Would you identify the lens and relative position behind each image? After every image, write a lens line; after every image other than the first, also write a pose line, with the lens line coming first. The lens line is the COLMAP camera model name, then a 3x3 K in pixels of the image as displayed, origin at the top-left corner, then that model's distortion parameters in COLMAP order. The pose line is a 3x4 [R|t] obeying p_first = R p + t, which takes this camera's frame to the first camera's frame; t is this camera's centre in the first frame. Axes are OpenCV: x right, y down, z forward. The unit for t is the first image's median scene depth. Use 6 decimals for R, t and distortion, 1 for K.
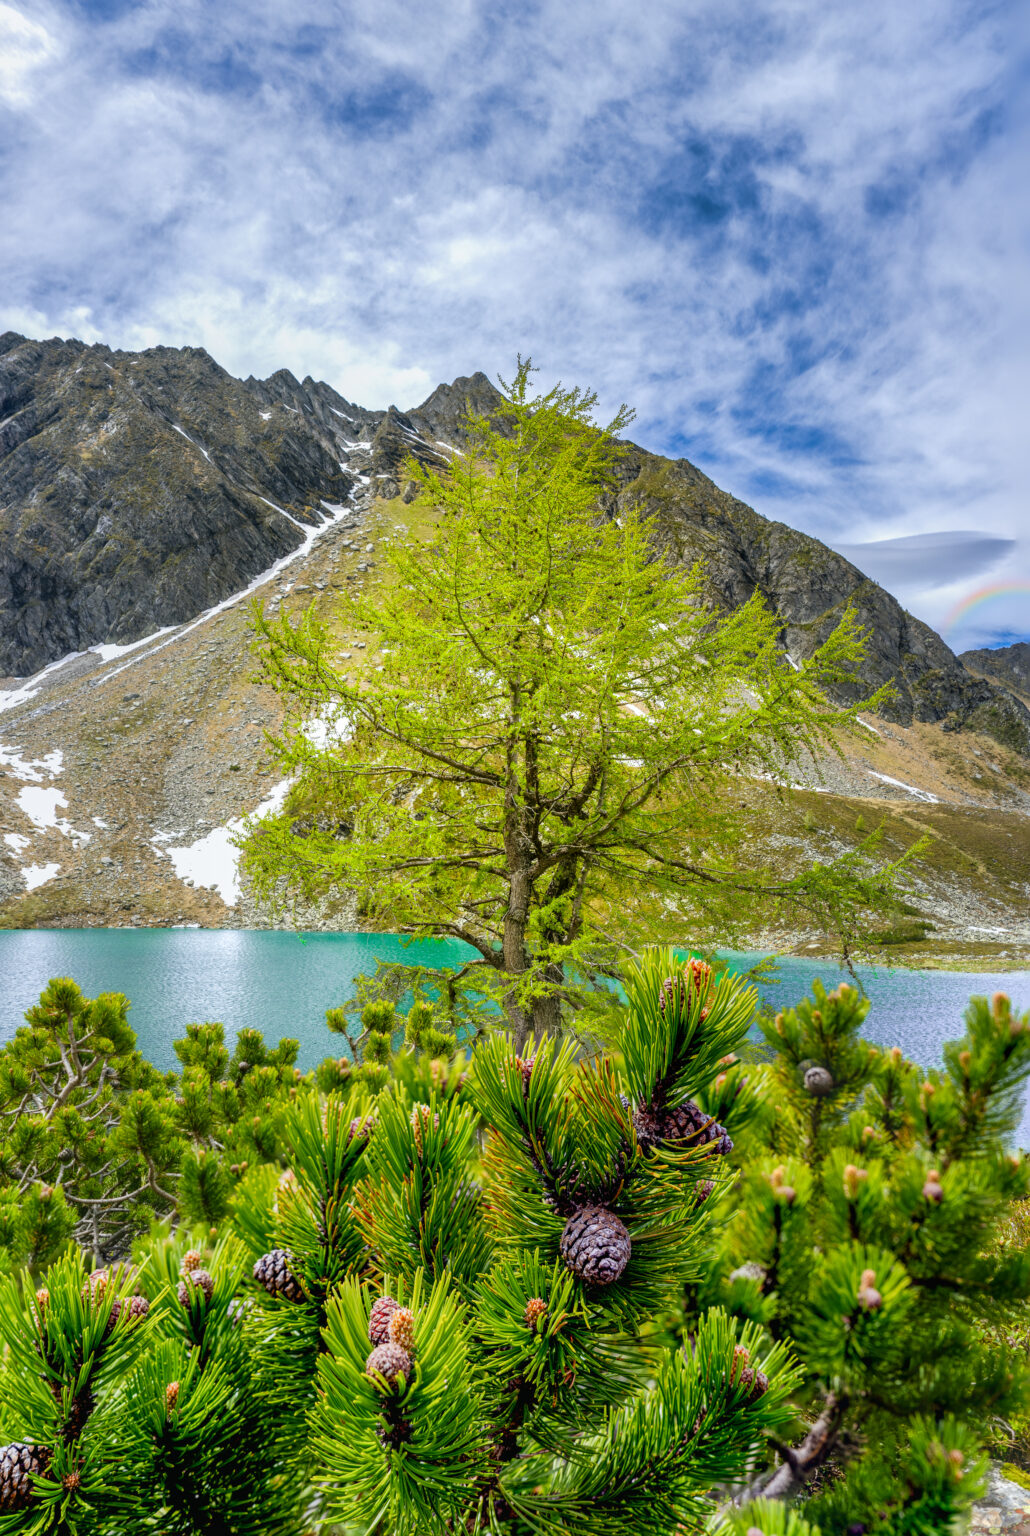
lens RADIAL K [[1106.1, 0, 515.0], [0, 1106.1, 768.0], [0, 0, 1]] dist [-0.129180, 0.116643]
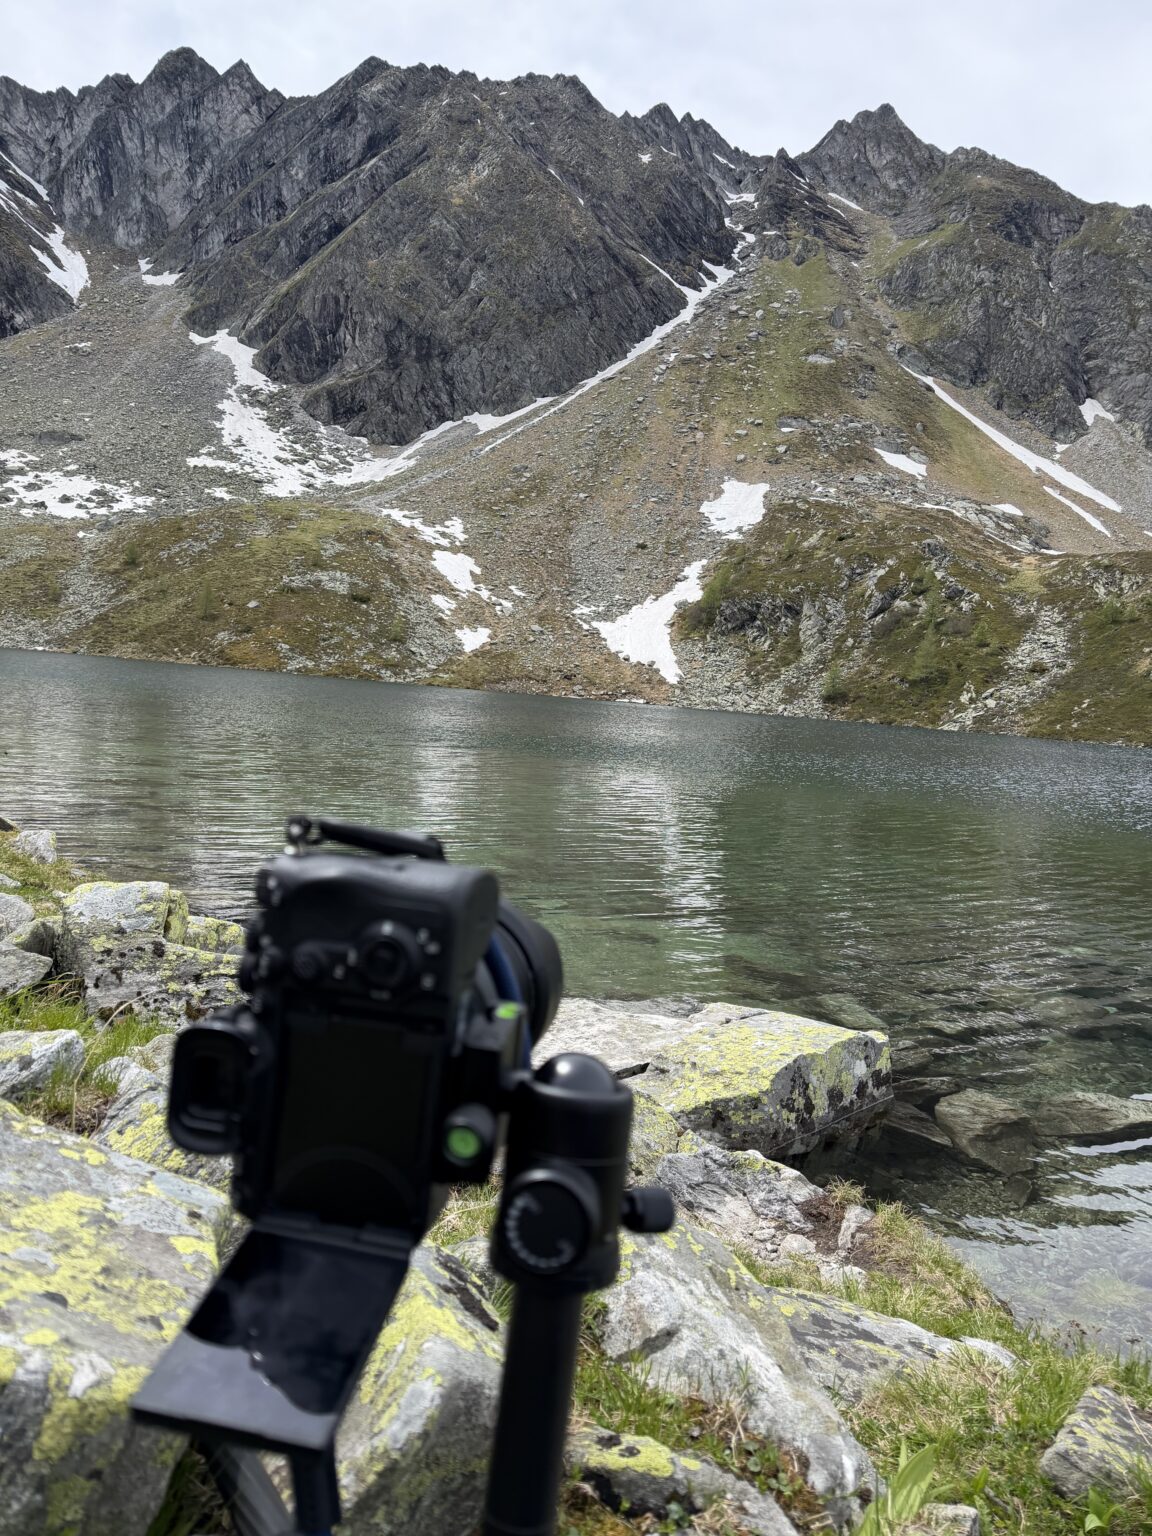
lens RADIAL K [[1096.8, 0, 576.0], [0, 1096.8, 768.0], [0, 0, 1]] dist [0.083651, -0.118819]
pose [[0.974796, 0.093114, -0.202738, -0.064861], [-0.057477, 0.982879, 0.175059, 0.016616], [0.215568, -0.158994, 0.963458, 0.028508]]
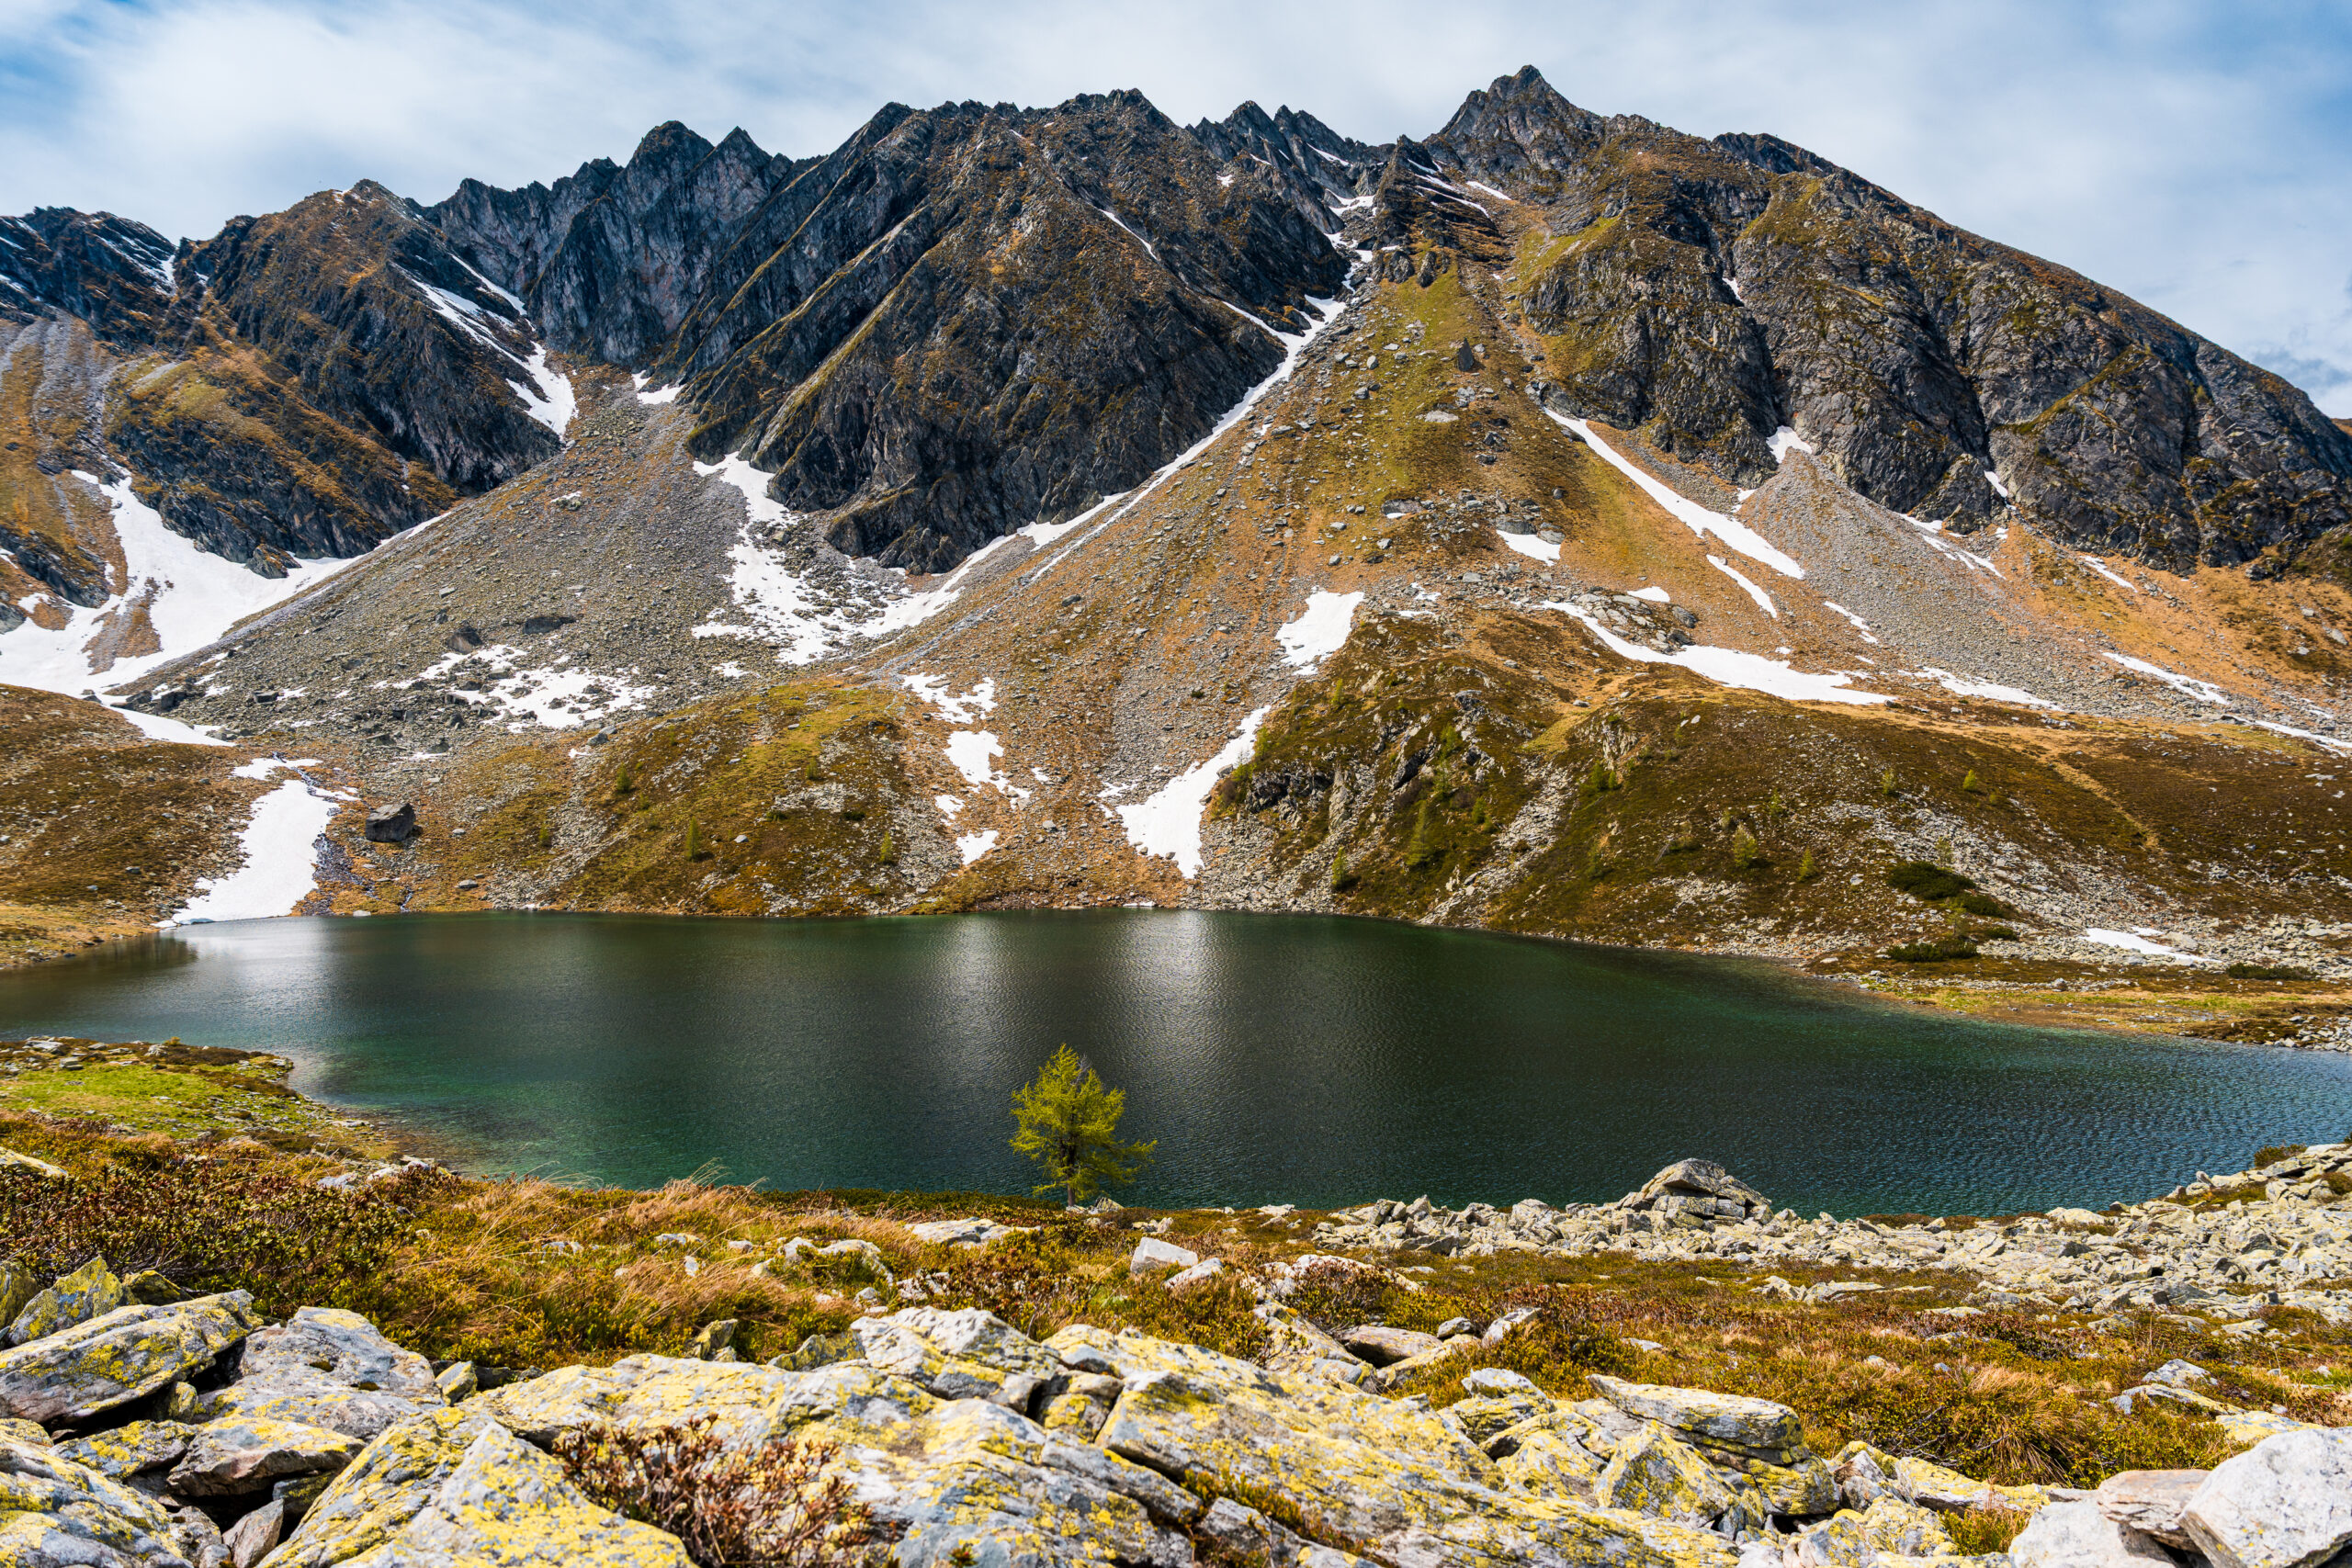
lens RADIAL K [[1574.2, 0, 1176.0], [0, 1574.2, 784.0], [0, 0, 1]] dist [-0.007620, 0.000992]
pose [[0.959685, -0.017237, -0.280550, 0.035562], [0.046664, 0.994037, 0.098551, -0.031945], [0.277178, -0.107670, 0.954767, -0.079940]]
